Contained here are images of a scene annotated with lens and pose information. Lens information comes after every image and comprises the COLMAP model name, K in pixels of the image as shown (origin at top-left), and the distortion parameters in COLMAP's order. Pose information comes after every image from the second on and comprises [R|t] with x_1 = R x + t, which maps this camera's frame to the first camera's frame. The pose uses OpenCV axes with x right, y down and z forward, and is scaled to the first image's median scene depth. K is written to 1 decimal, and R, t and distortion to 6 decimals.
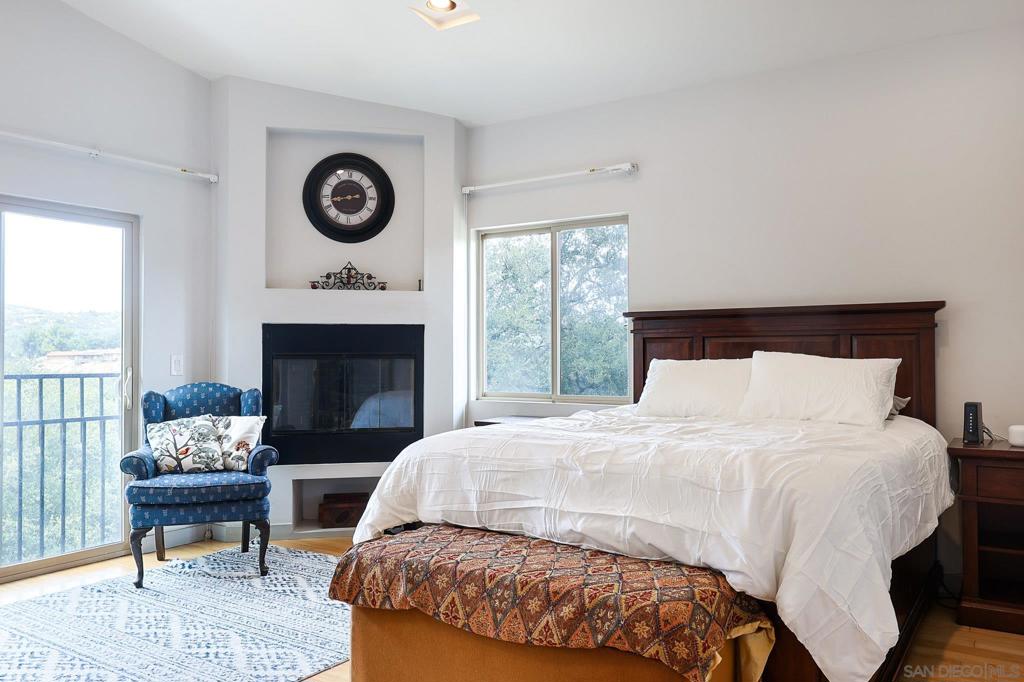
lens RADIAL K [[755.3, 0, 515.1], [0, 755.3, 352.8], [0, 0, 1]] dist [0.002660, -0.003821]
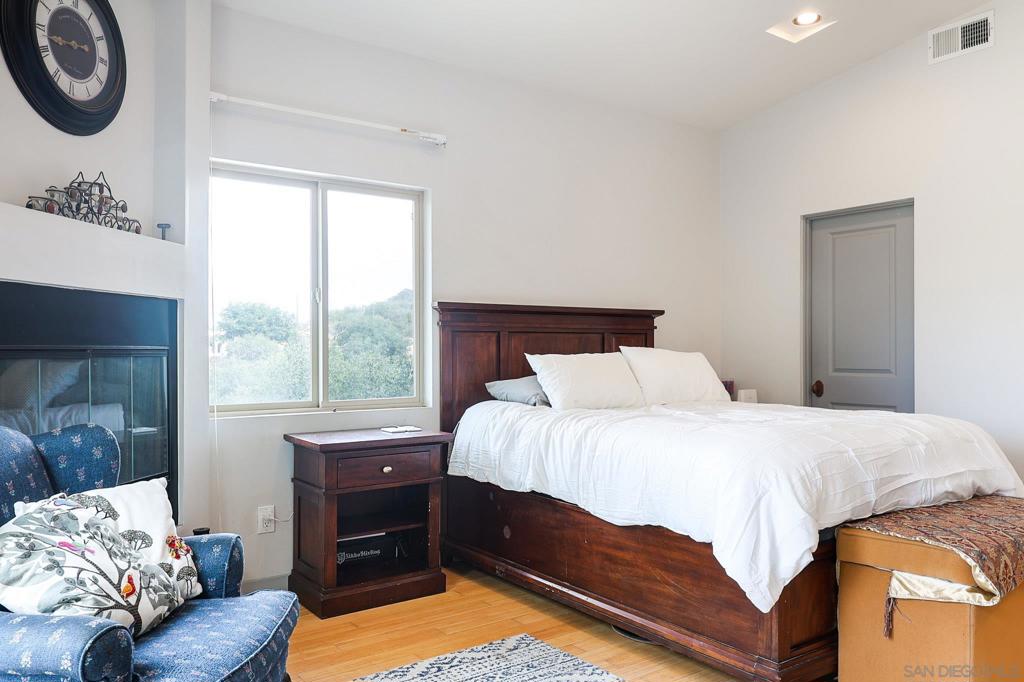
lens RADIAL K [[755.3, 0, 515.1], [0, 755.3, 352.8], [0, 0, 1]] dist [0.002660, -0.003821]
pose [[0.371888, -0.004949, 0.928264, -0.662309], [-0.005446, 0.999957, 0.007513, 0.000398], [-0.928262, -0.007850, 0.371845, 0.588816]]
